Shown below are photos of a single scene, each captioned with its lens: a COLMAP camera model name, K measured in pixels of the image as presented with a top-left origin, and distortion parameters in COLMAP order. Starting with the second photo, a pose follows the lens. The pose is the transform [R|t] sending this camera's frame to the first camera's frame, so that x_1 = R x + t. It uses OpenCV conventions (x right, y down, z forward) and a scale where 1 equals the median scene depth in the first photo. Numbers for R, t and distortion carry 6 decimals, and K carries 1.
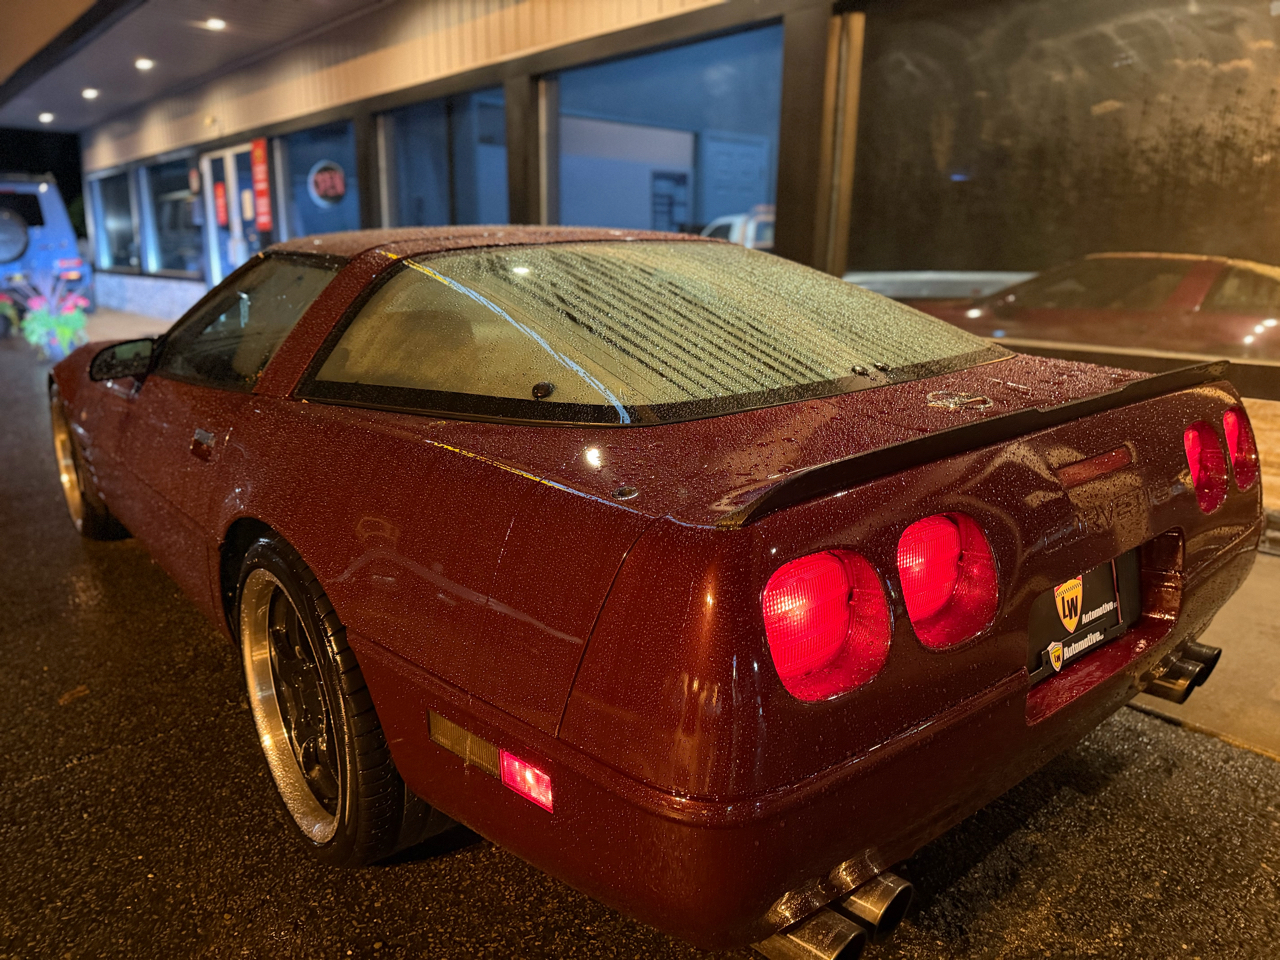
lens RADIAL K [[894.5, 0, 632.7], [0, 894.5, 477.7], [0, 0, 1]] dist [0.003602, -0.005788]
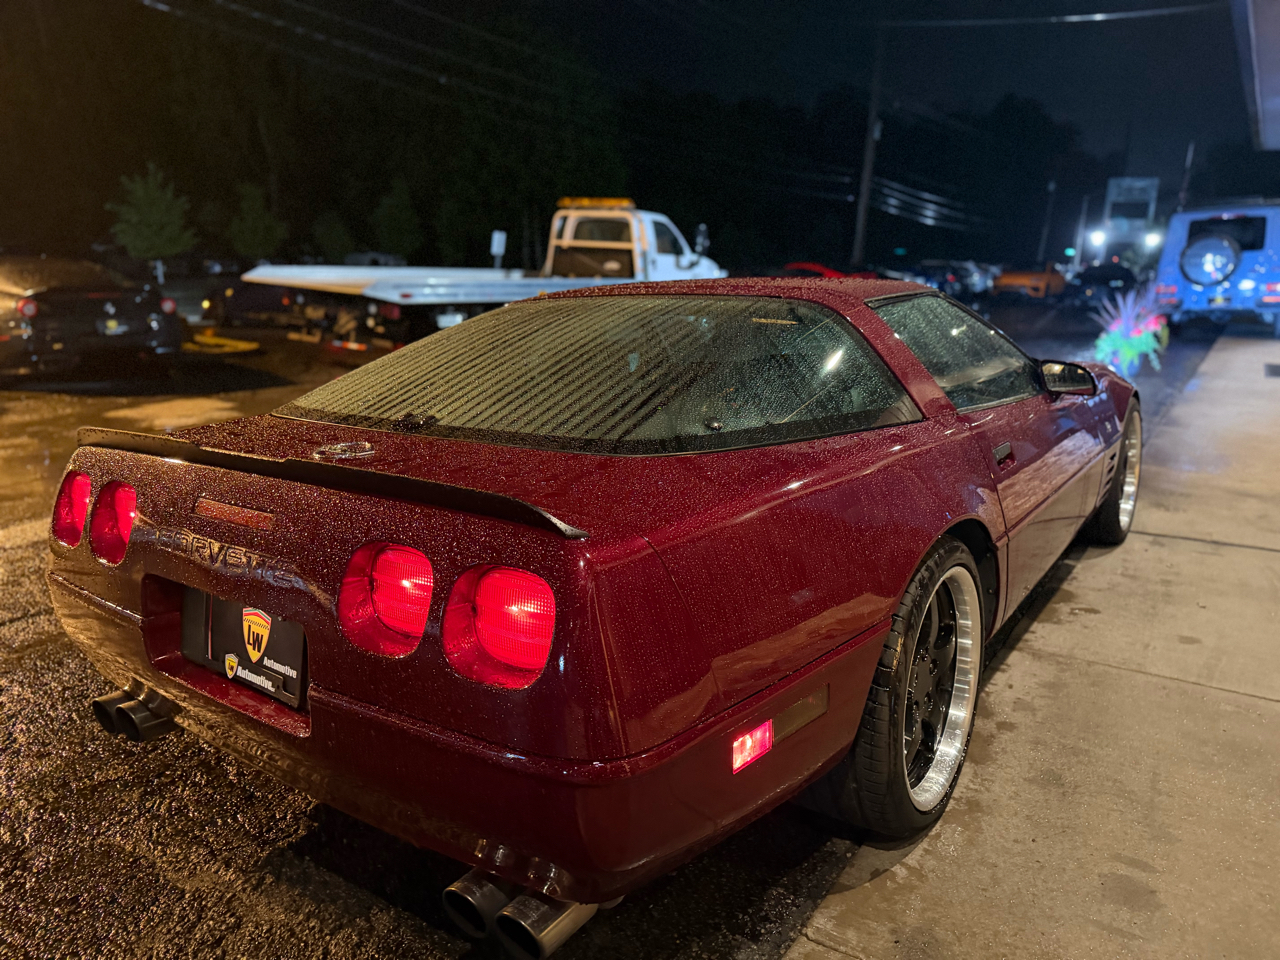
lens RADIAL K [[886.5, 0, 639.8], [0, 886.5, 481.6], [0, 0, 1]] dist [0.052449, -0.067495]
pose [[0.274378, 0.220829, -0.935923, 1.229201], [-0.233623, 0.959423, 0.157885, -0.252112], [0.932811, 0.175333, 0.314835, 0.805850]]
